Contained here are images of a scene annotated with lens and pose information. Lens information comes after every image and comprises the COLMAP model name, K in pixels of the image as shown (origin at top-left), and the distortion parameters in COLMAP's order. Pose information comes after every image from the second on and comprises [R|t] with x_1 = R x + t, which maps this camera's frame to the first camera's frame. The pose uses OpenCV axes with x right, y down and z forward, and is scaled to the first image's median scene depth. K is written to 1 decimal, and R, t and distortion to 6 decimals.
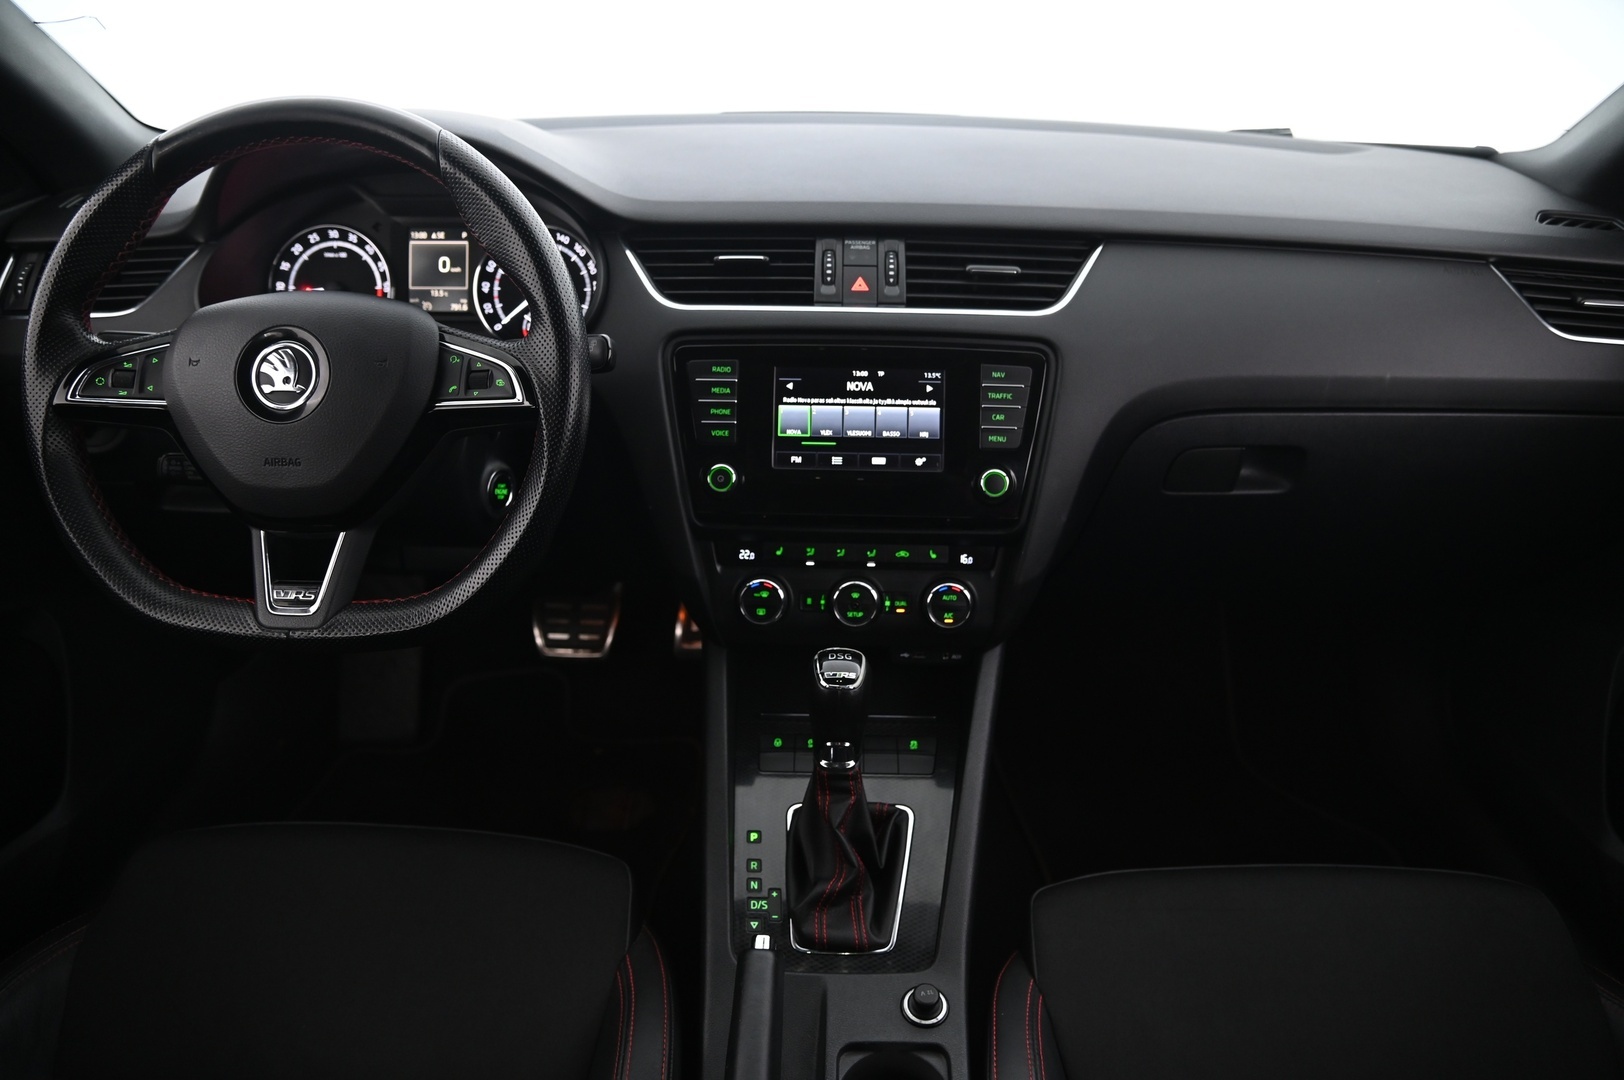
lens RADIAL K [[1091.2, 0, 812.0], [0, 1091.2, 540.0], [0, 0, 1]] dist [-0.132355, 0.073565]
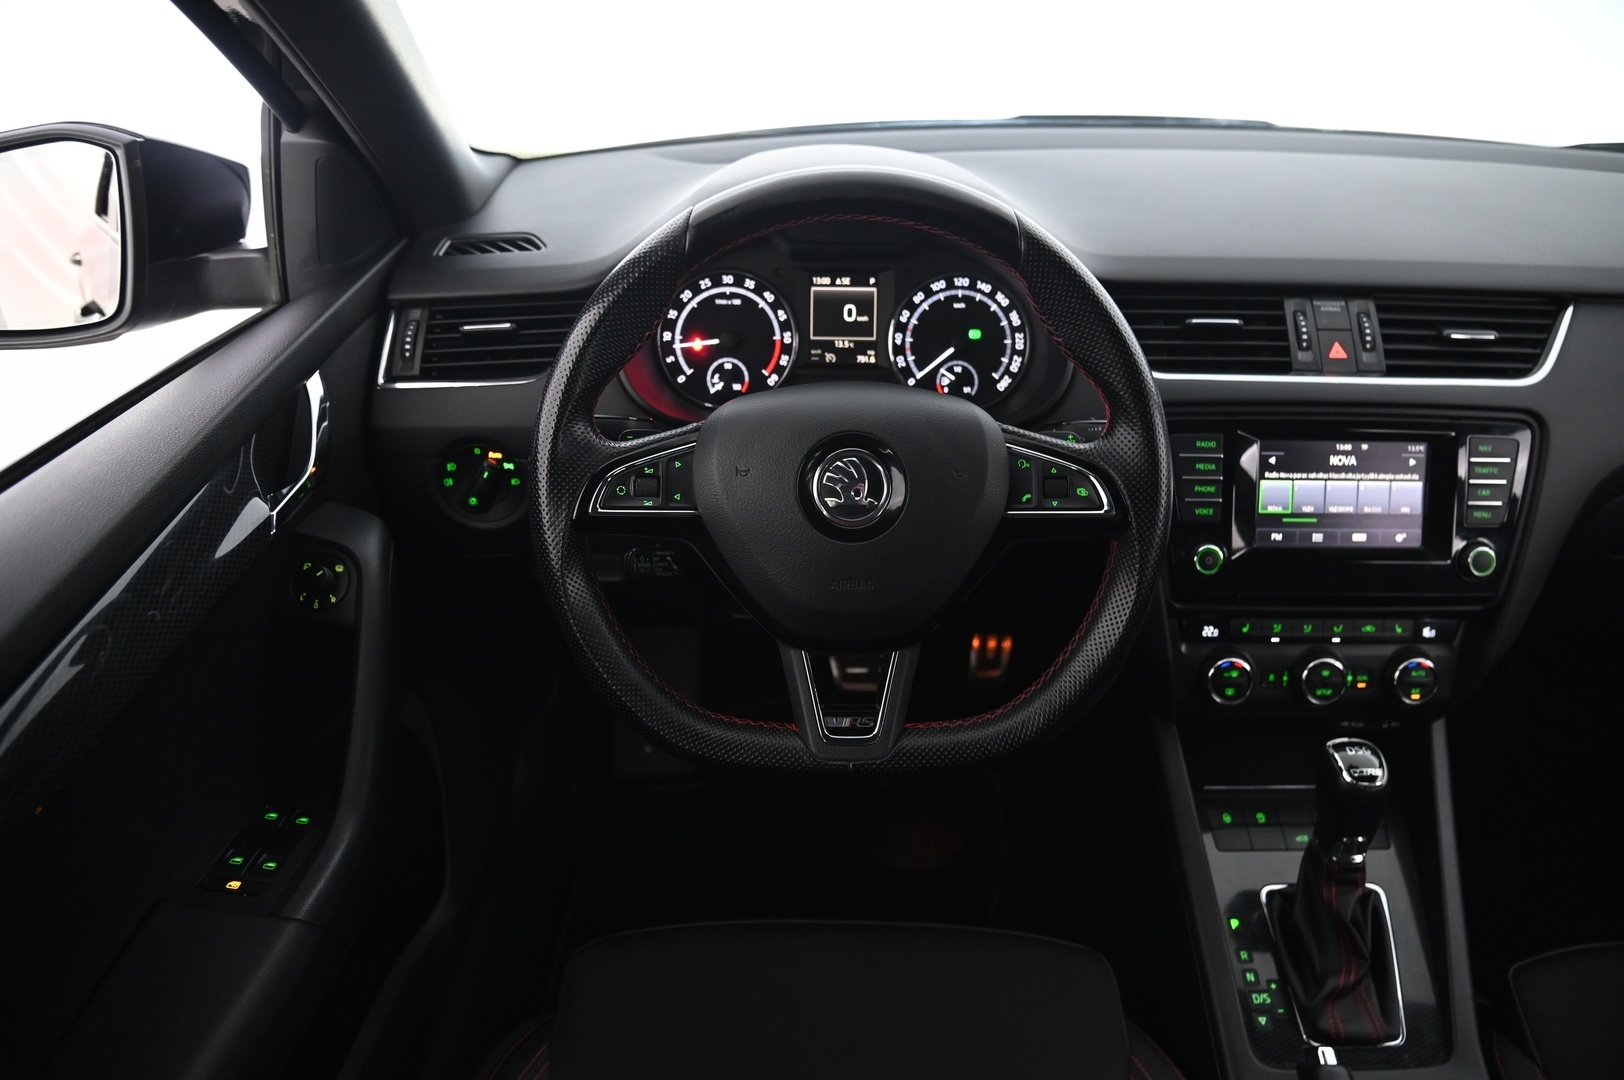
lens RADIAL K [[1091.2, 0, 812.0], [0, 1091.2, 540.0], [0, 0, 1]] dist [-0.132355, 0.073565]
pose [[0.999884, -0.012337, -0.008910, -0.405472], [0.012830, 0.998256, 0.057620, -0.127325], [0.008183, -0.057728, 0.998299, 0.056843]]
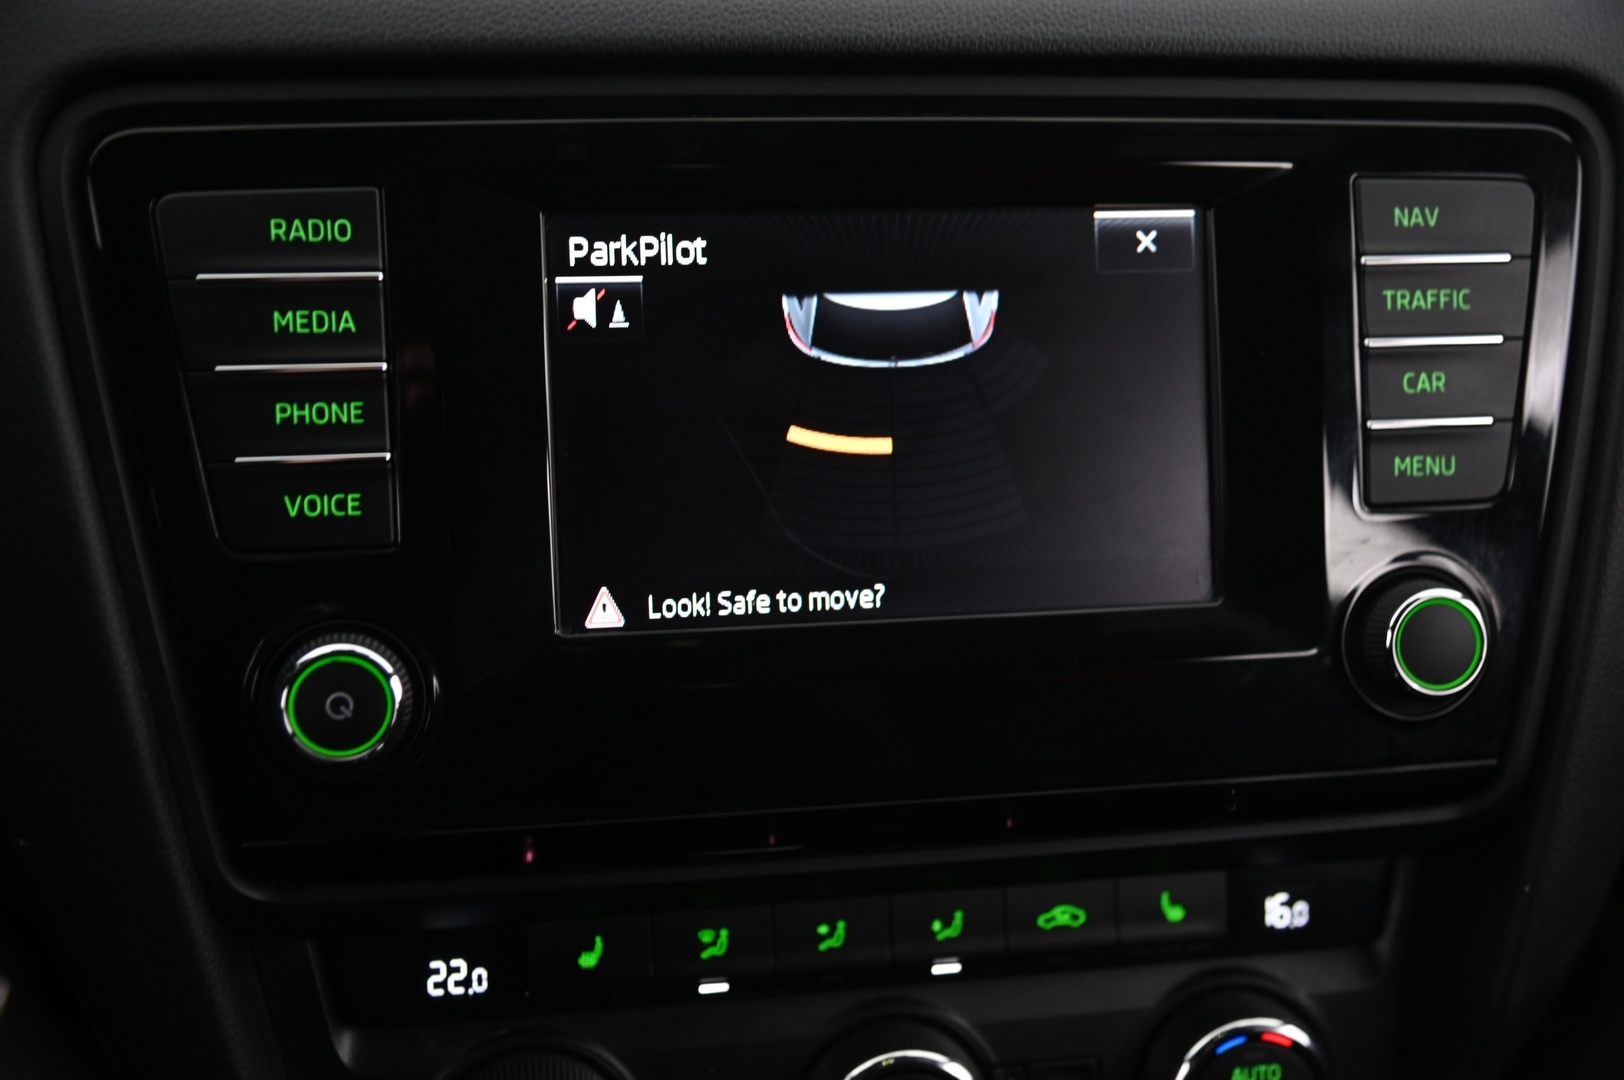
lens RADIAL K [[1920.1, 0, 812.0], [0, 1920.1, 540.0], [0, 0, 1]] dist [0.046997, 0.035956]
pose [[0.978226, -0.061029, 0.198367, -0.062199], [0.062502, 0.998044, -0.001166, -0.080979], [-0.197908, 0.013539, 0.980127, 0.556591]]
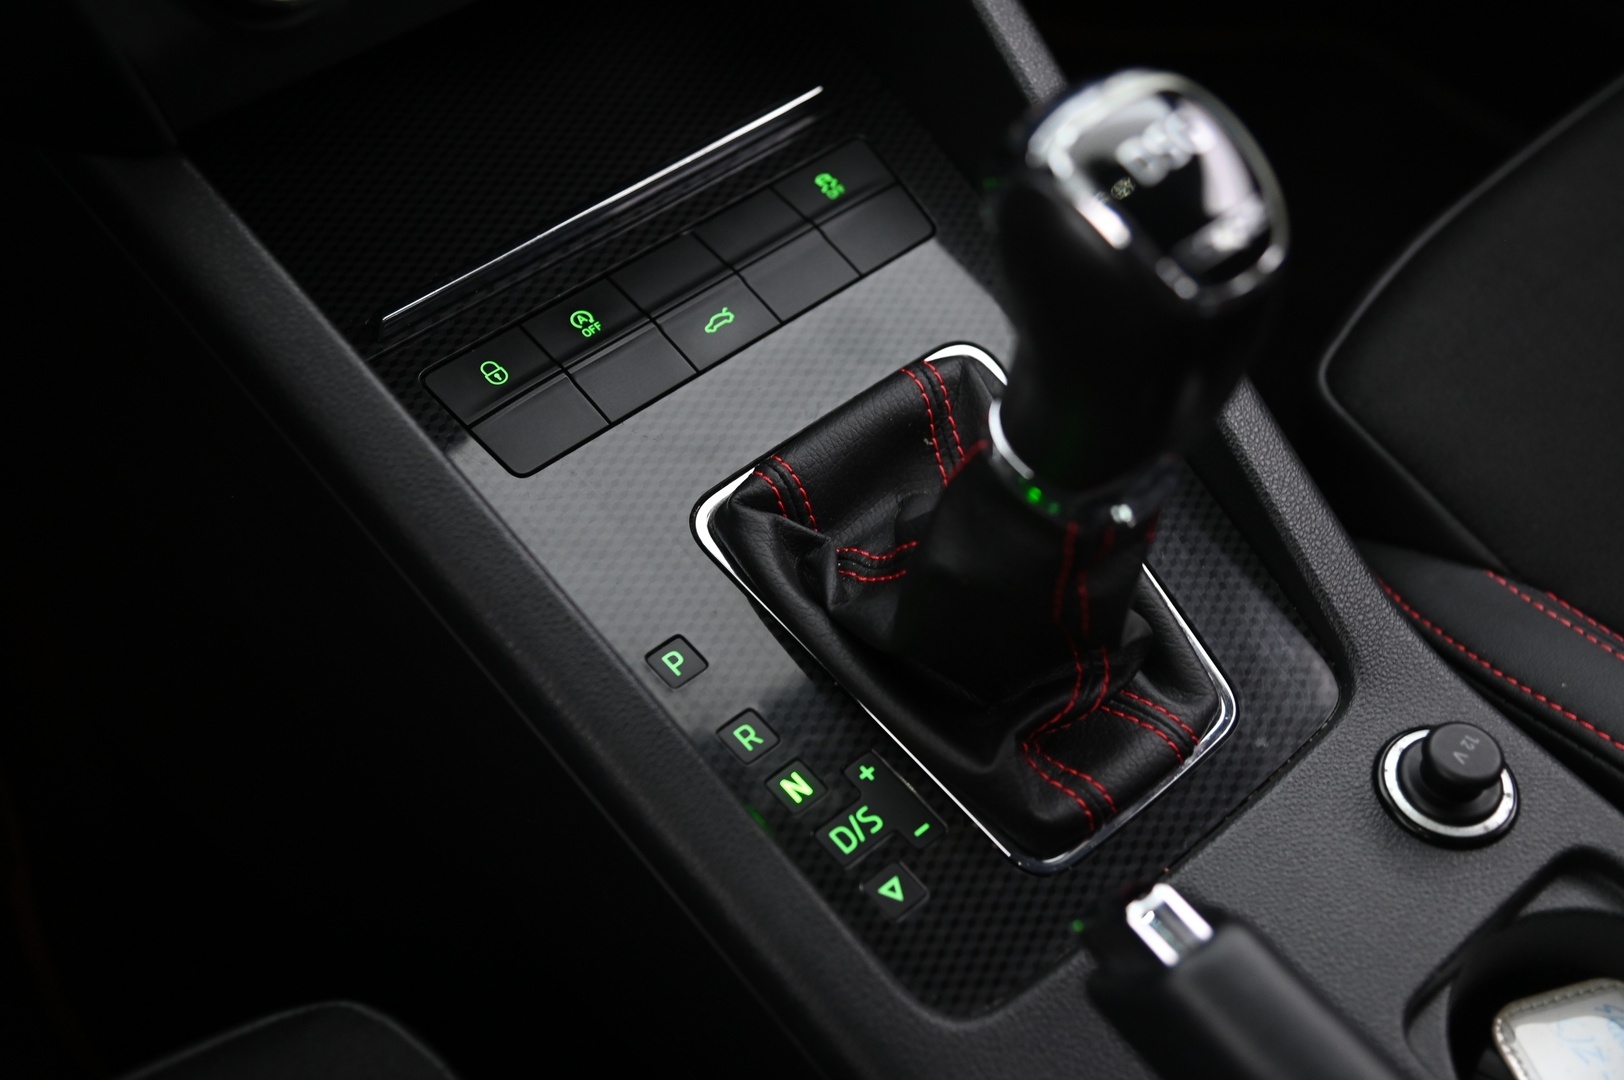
lens RADIAL K [[1938.9, 0, 812.0], [0, 1938.9, 540.0], [0, 0, 1]] dist [0.057956, 0.037565]
pose [[0.733446, -0.512320, 0.446750, -0.238408], [0.340342, 0.845692, 0.411062, 0.034869], [-0.588408, -0.149443, 0.794634, 0.527242]]
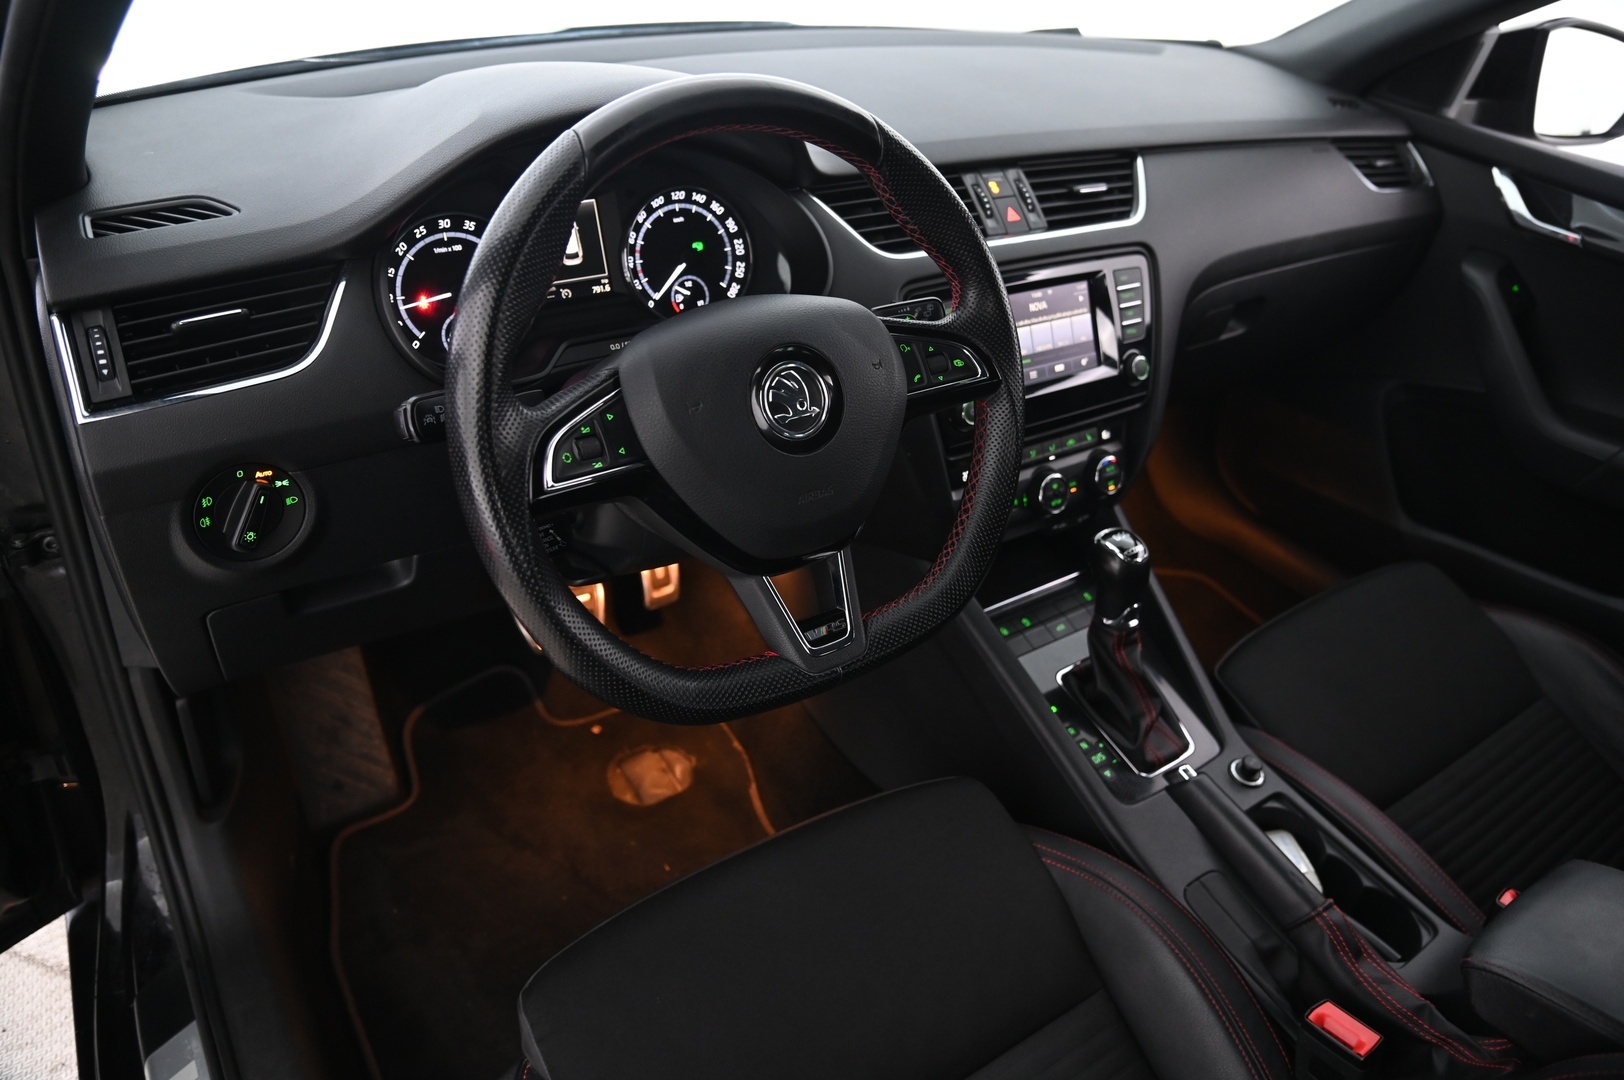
lens RADIAL K [[1091.2, 0, 812.0], [0, 1091.2, 540.0], [0, 0, 1]] dist [-0.132355, 0.073565]
pose [[0.816673, -0.278973, 0.505192, -0.760228], [0.212041, 0.959219, 0.186915, -0.162726], [-0.536734, -0.045527, 0.842522, 0.165418]]
